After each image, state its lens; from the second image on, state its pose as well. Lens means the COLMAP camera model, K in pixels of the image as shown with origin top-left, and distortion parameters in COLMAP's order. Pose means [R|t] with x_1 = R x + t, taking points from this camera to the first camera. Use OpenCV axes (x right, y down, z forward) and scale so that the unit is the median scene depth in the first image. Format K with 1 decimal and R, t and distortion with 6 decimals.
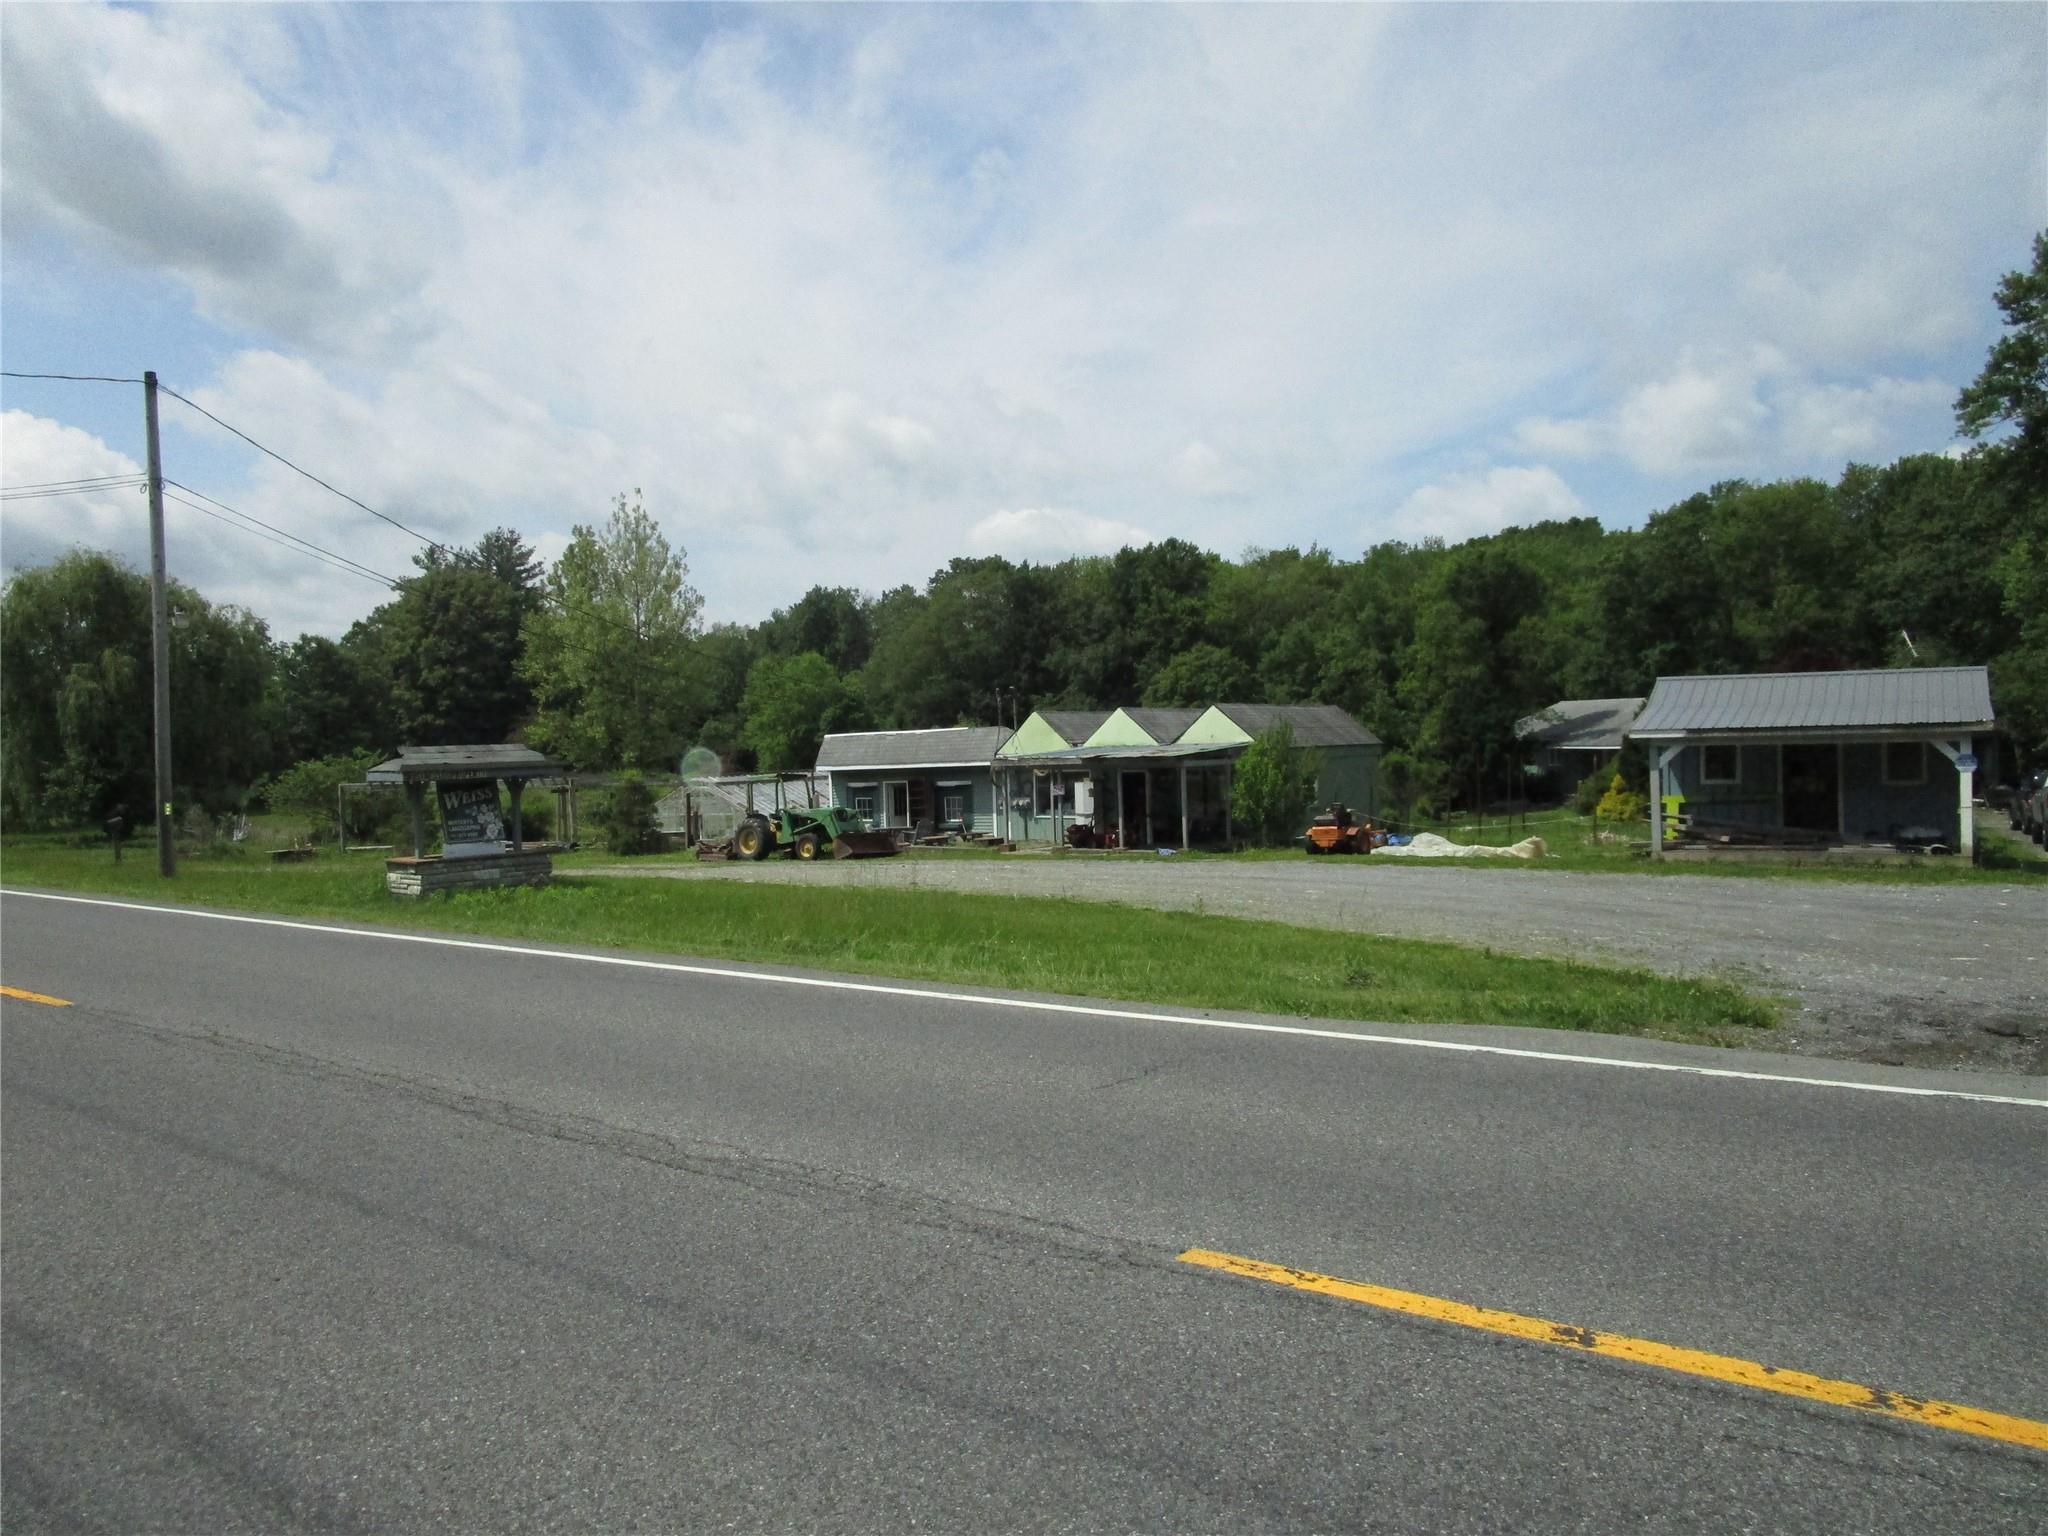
lens RADIAL K [[1449.7, 0, 1029.7], [0, 1449.7, 781.7], [0, 0, 1]] dist [-0.033749, 0.005863]
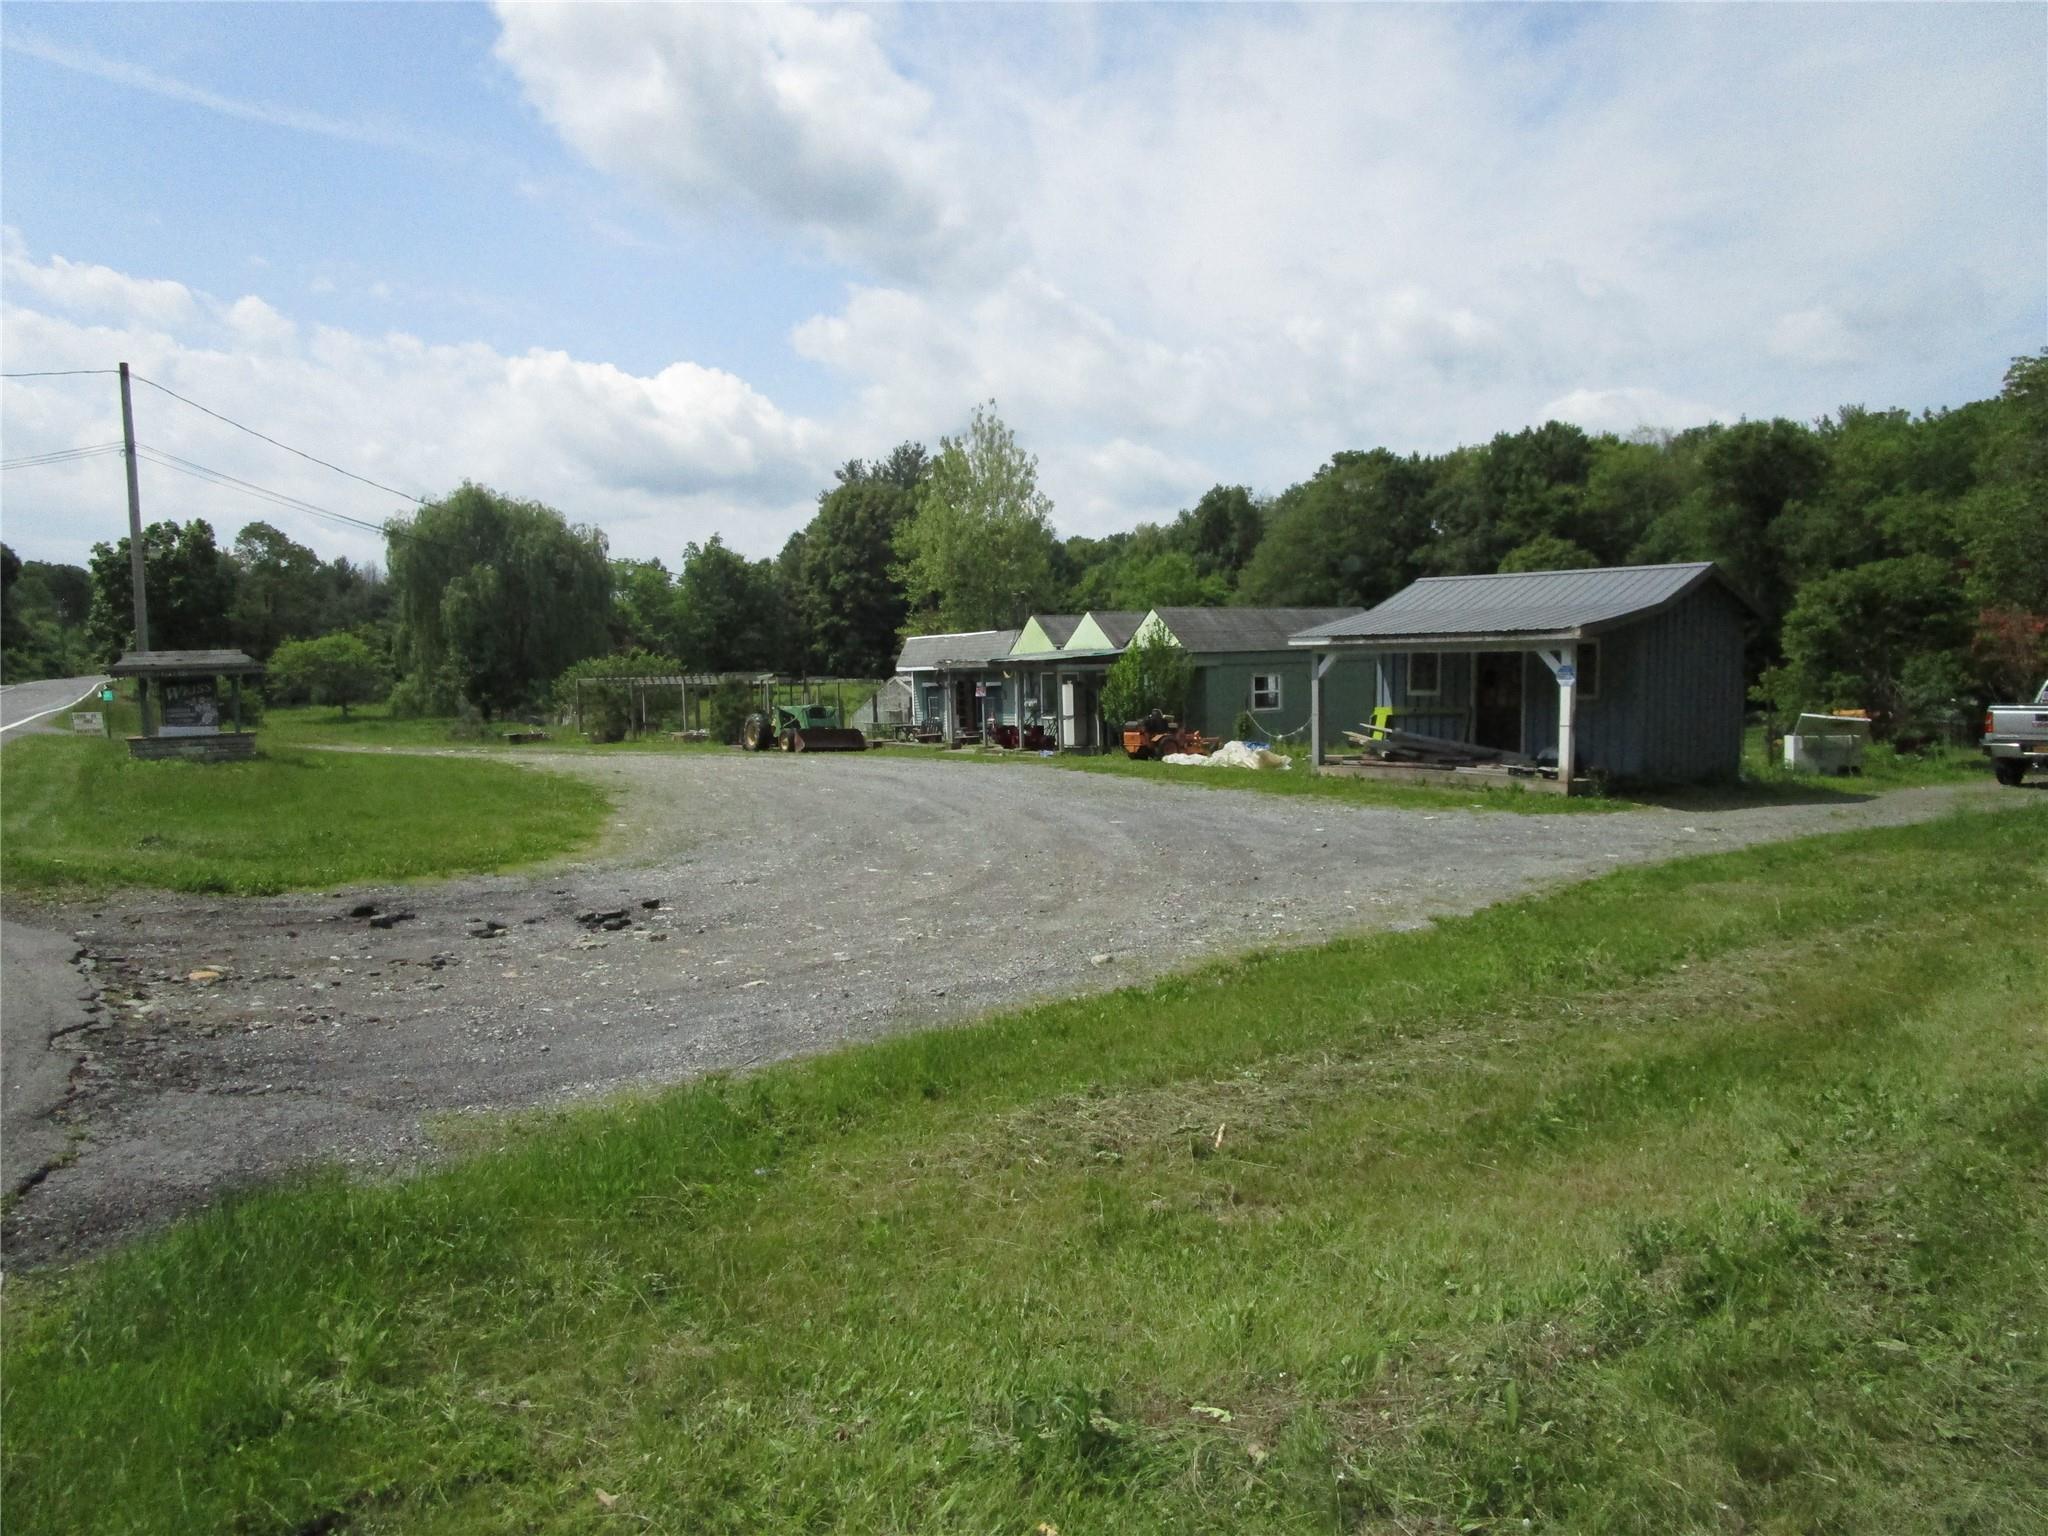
lens RADIAL K [[1449.7, 0, 1023.7], [0, 1449.7, 797.3], [0, 0, 1]] dist [-0.033749, 0.005863]
pose [[0.932516, 0.040072, -0.358900, 0.136549], [-0.011115, 0.996538, 0.082387, -0.001542], [0.360959, -0.072838, 0.929733, 0.011504]]
